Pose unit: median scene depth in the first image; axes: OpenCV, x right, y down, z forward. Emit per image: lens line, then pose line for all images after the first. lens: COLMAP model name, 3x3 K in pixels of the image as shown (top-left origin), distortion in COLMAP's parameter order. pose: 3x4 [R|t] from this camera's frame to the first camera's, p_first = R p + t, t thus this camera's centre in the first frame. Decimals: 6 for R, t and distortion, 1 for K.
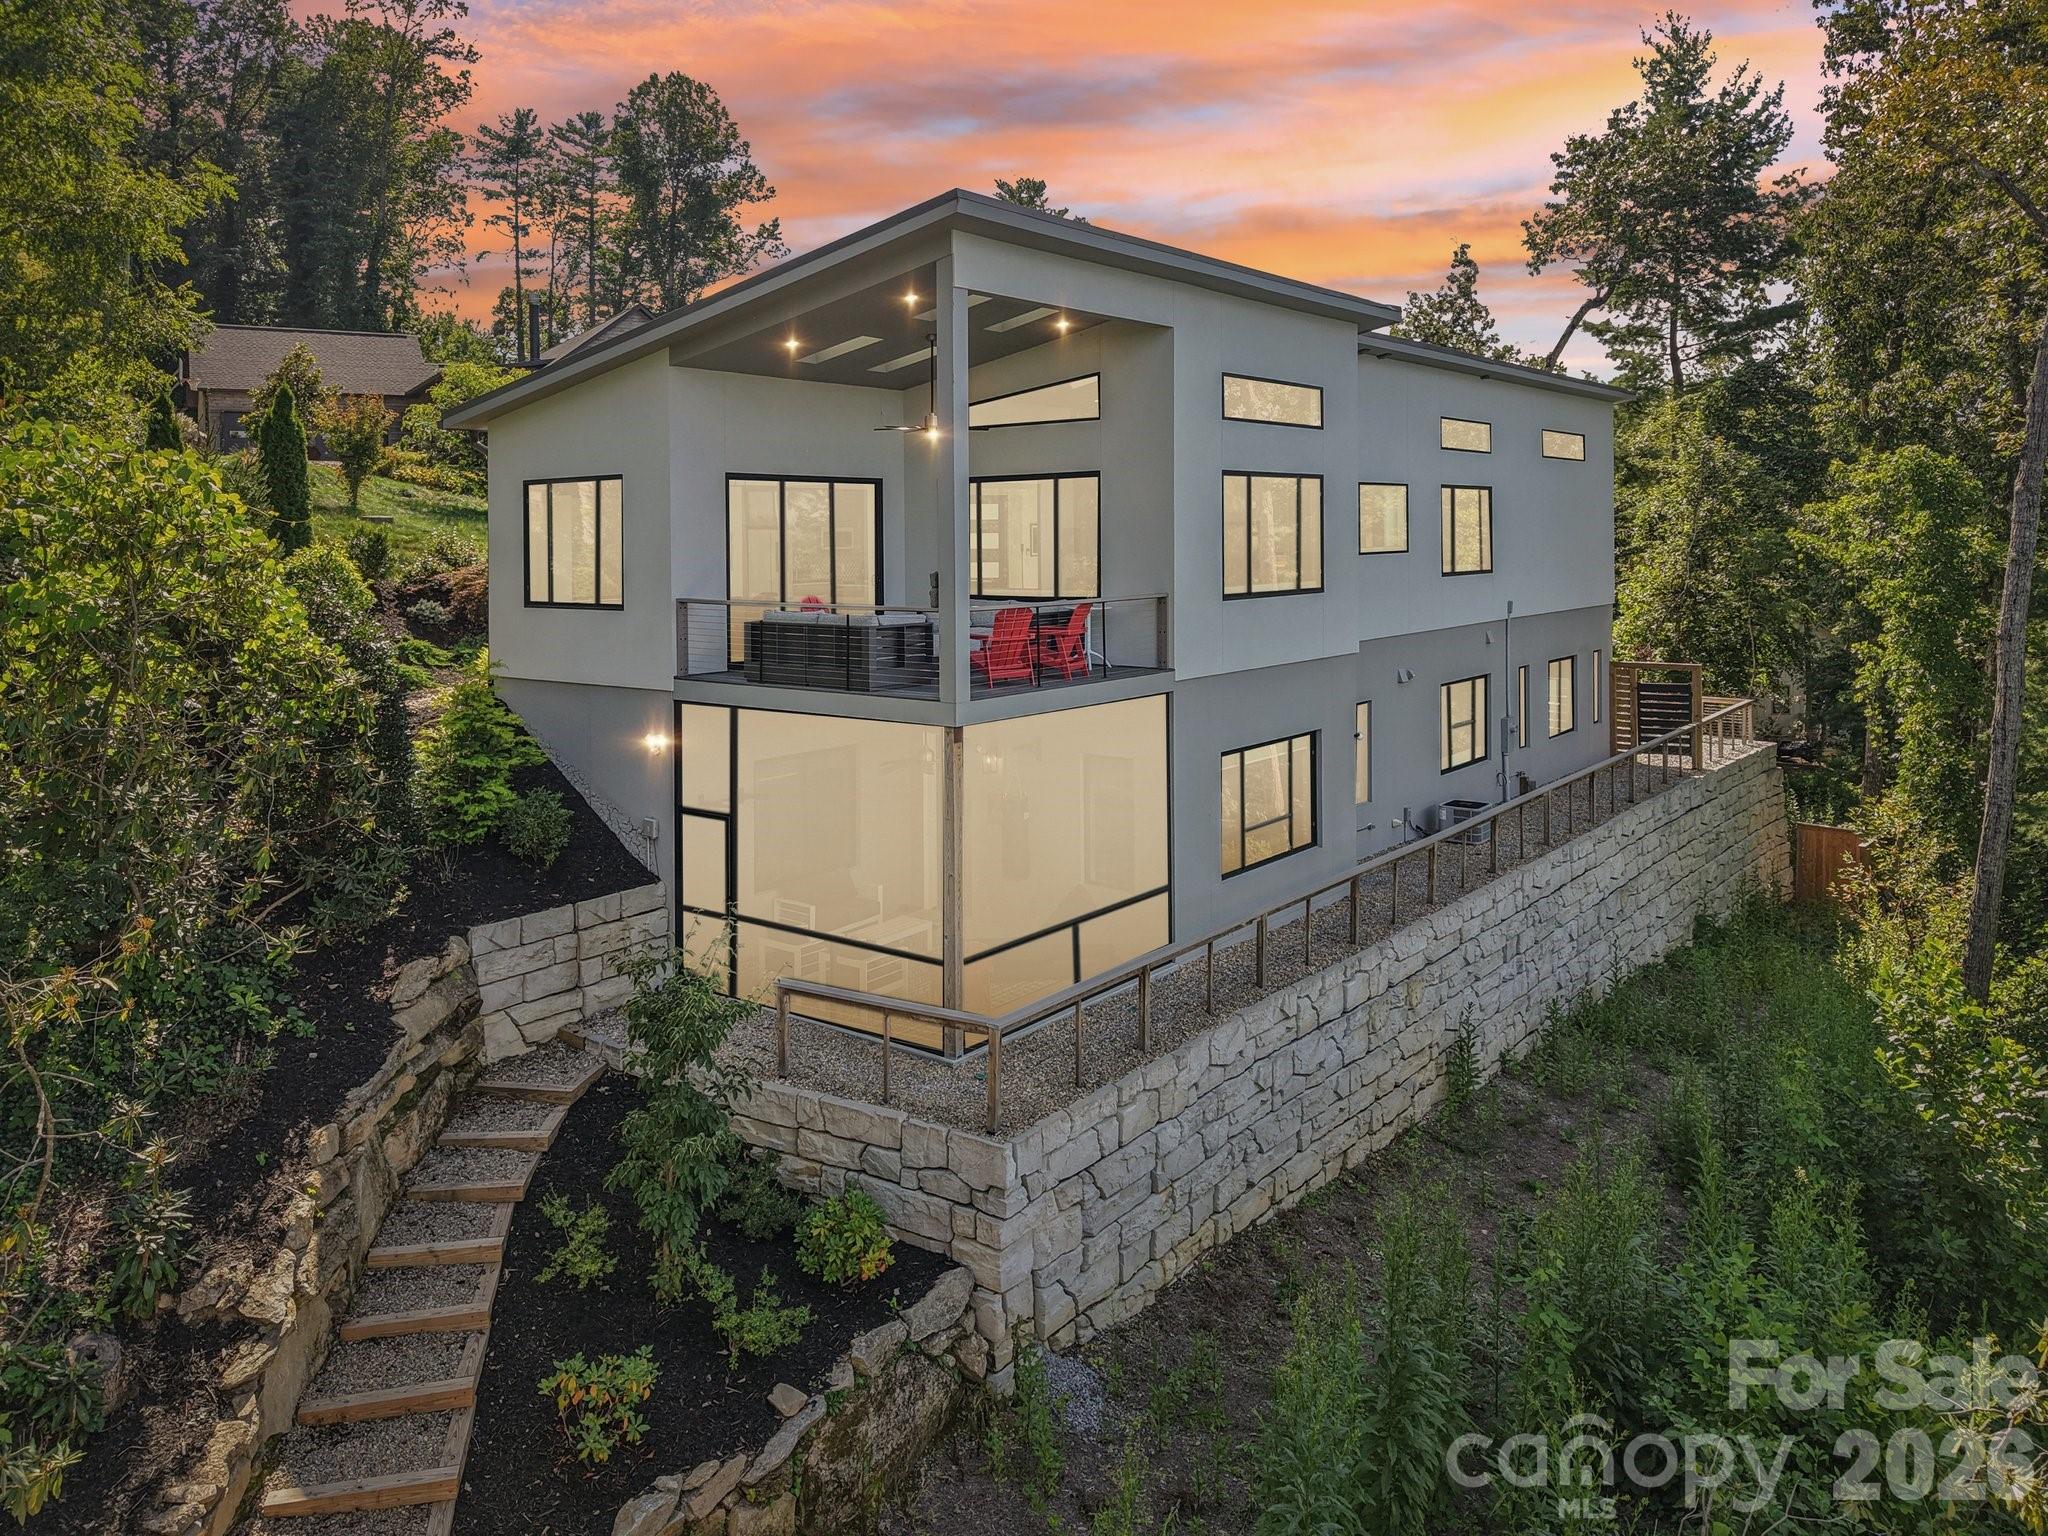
lens RADIAL K [[1400.0, 0, 1023.5], [0, 1400.0, 752.9], [0, 0, 1]] dist [0.010880, -0.005778]
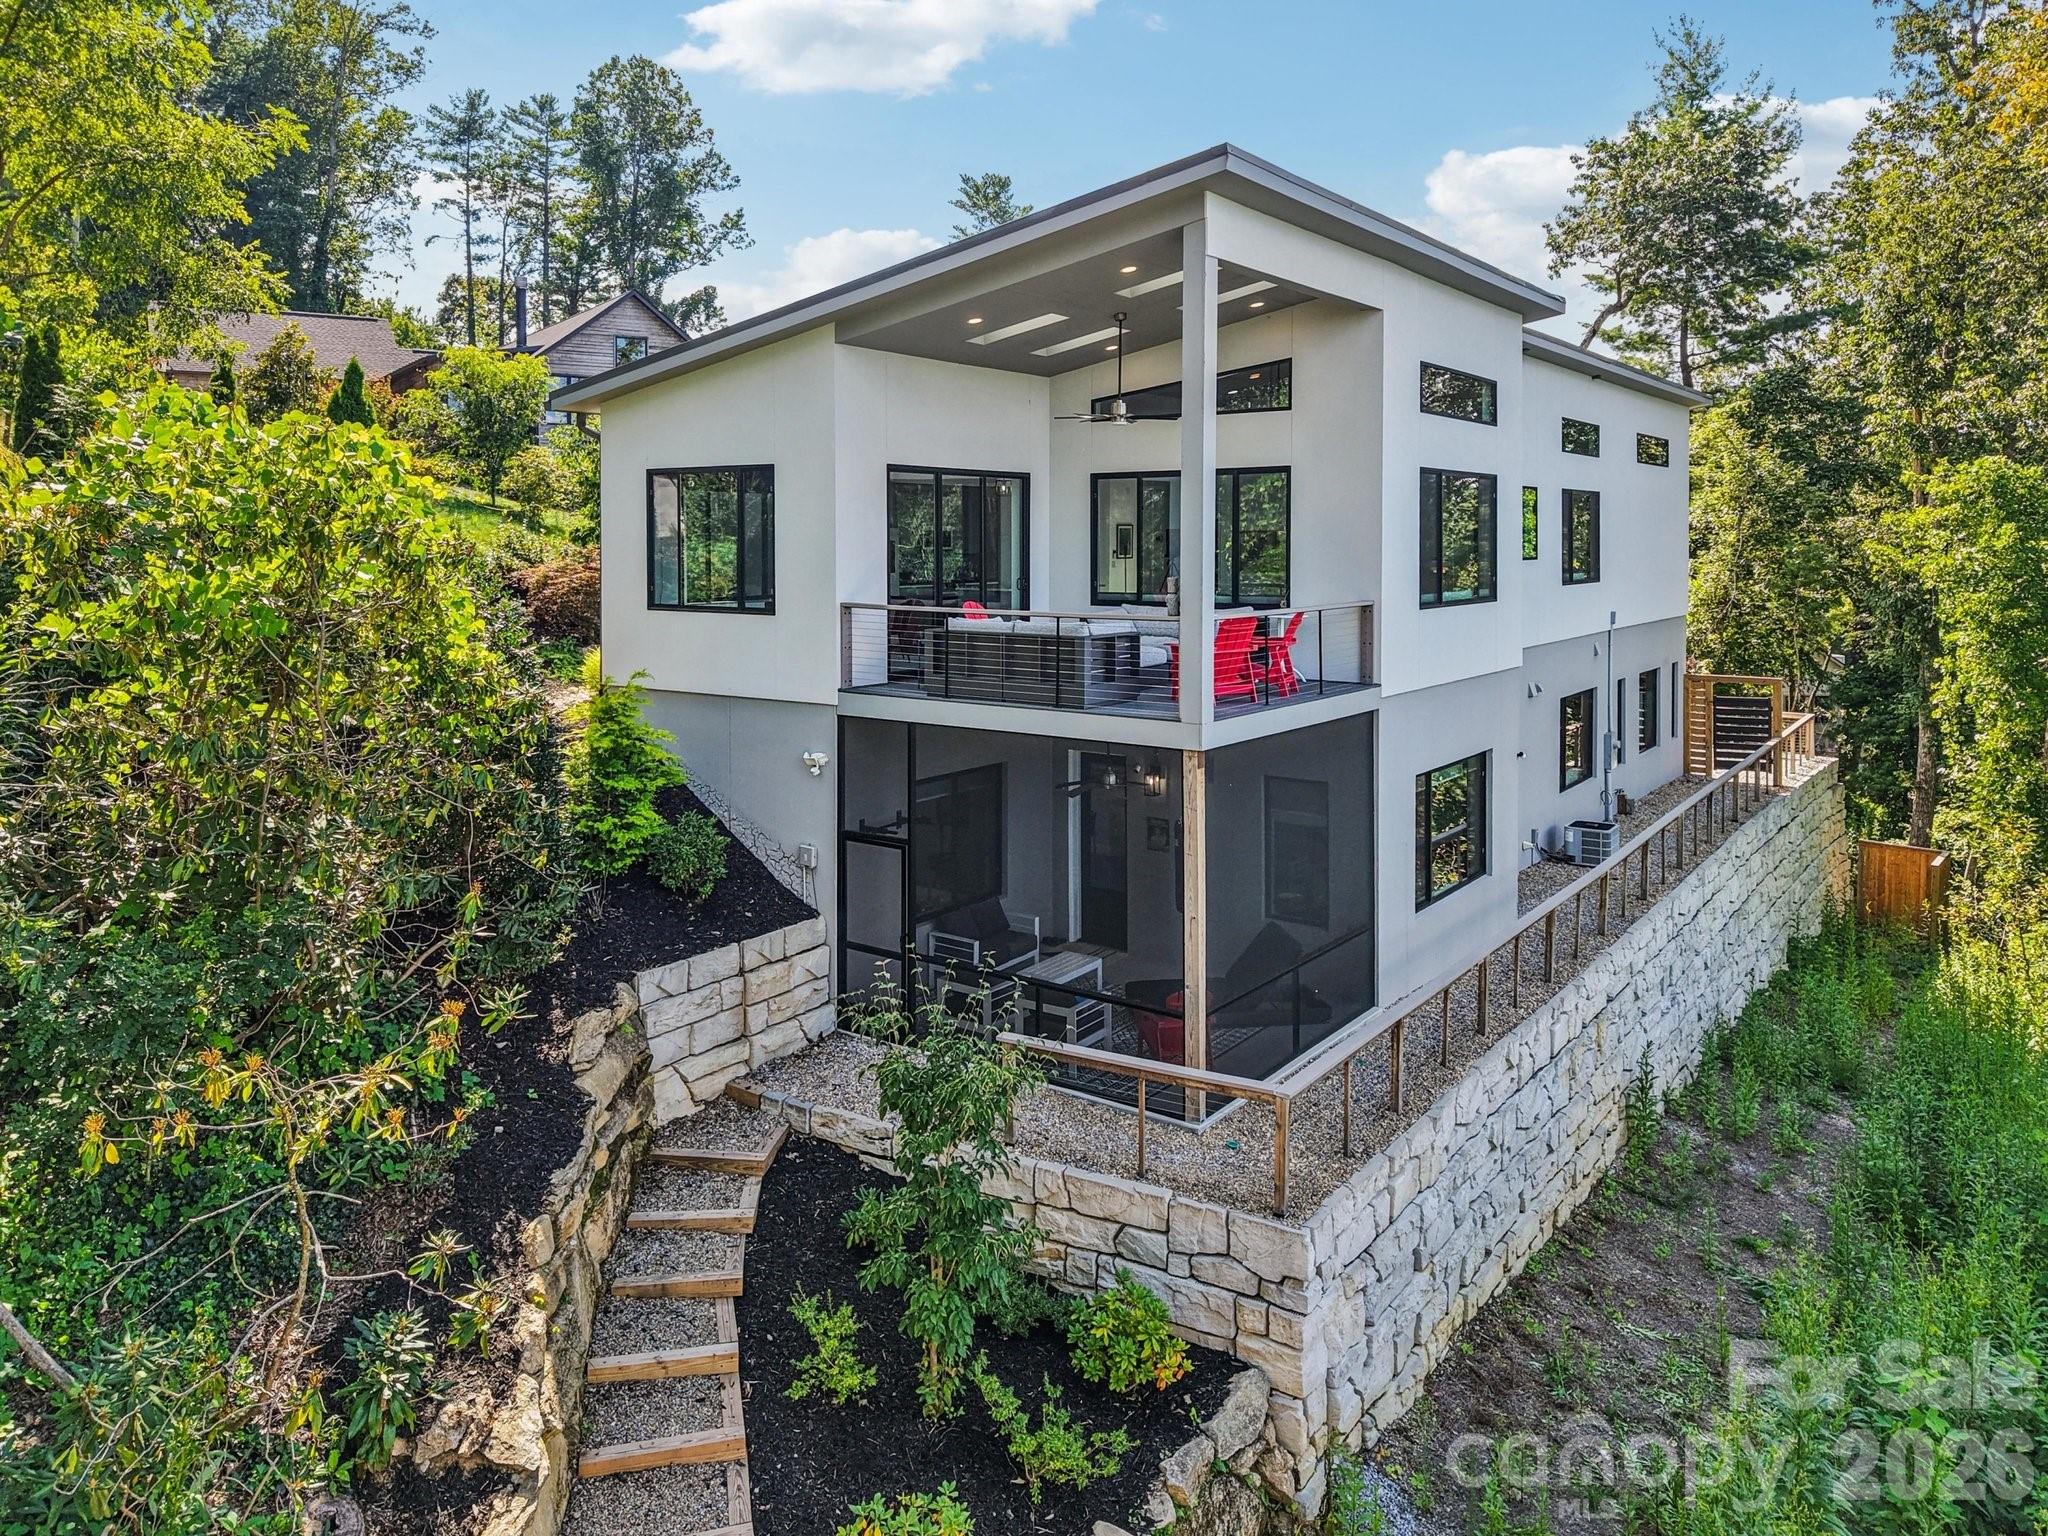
lens RADIAL K [[1404.5, 0, 1024.0], [0, 1404.5, 768.0], [0, 0, 1]] dist [0.005295, 0.002211]
pose [[0.999092, 0.005969, 0.042183, -0.174728], [-0.006348, 0.999941, 0.008868, -0.013082], [-0.042127, -0.009127, 0.999071, 0.098279]]
